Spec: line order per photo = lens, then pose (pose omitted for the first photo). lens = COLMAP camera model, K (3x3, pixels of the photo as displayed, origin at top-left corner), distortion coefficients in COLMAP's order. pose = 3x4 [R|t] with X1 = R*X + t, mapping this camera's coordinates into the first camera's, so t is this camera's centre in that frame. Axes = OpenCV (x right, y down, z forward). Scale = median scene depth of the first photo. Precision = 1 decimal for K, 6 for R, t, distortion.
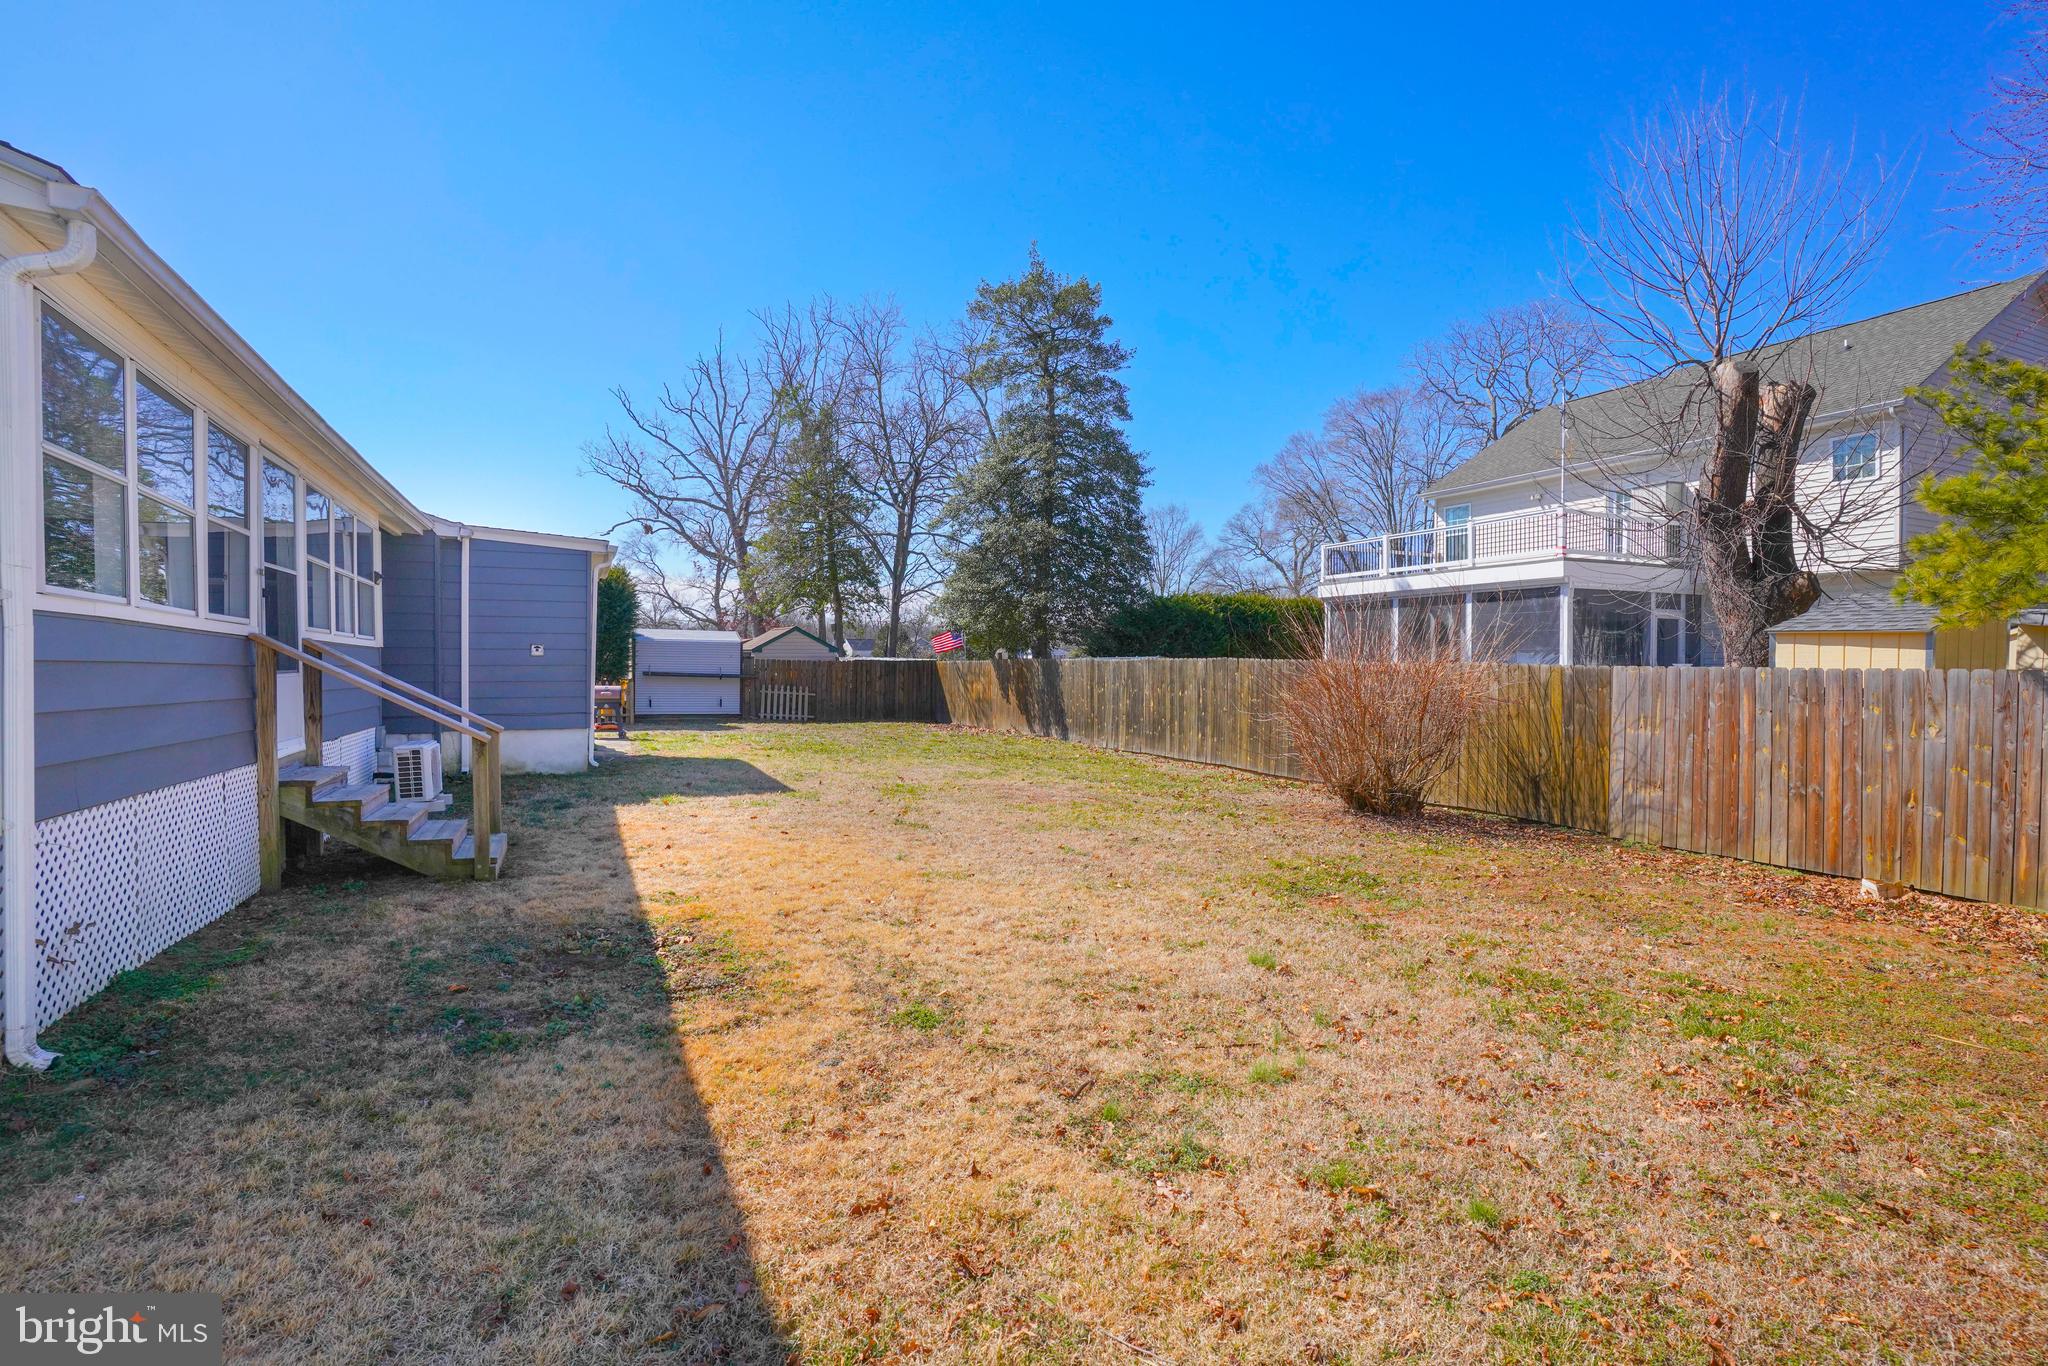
lens RADIAL K [[1001.3, 0, 1017.6], [0, 1001.3, 679.3], [0, 0, 1]] dist [-0.074355, 0.033133]
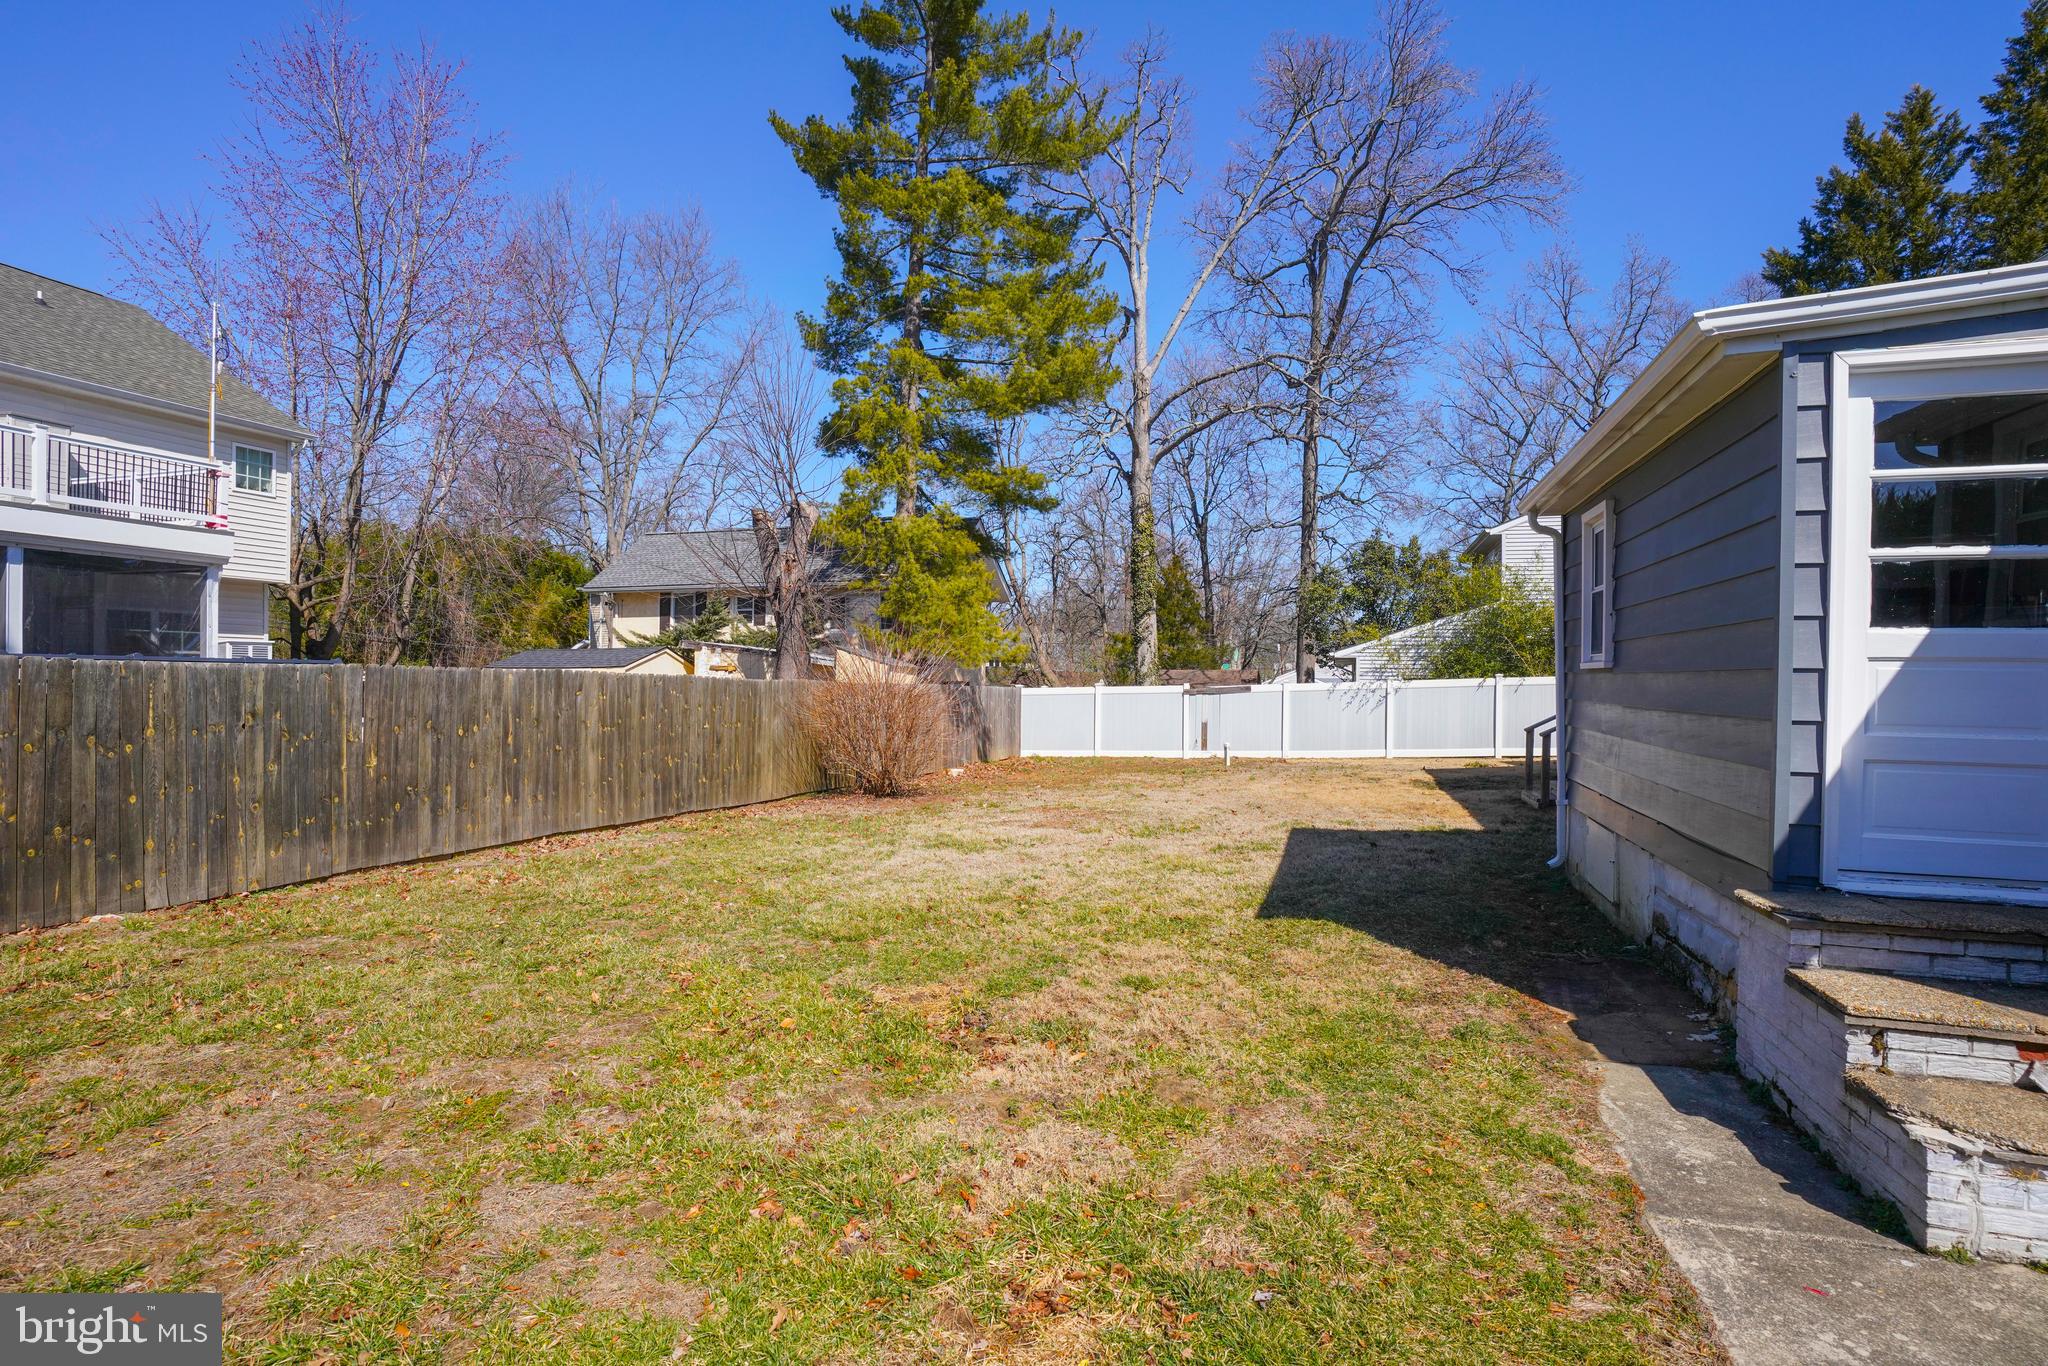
lens RADIAL K [[1001.3, 0, 1017.6], [0, 1001.3, 679.3], [0, 0, 1]] dist [-0.074355, 0.033133]
pose [[-0.738518, -0.009268, 0.674170, -0.431626], [-0.004420, 0.999951, 0.008905, -0.021532], [-0.674220, 0.003596, -0.738522, 1.210927]]
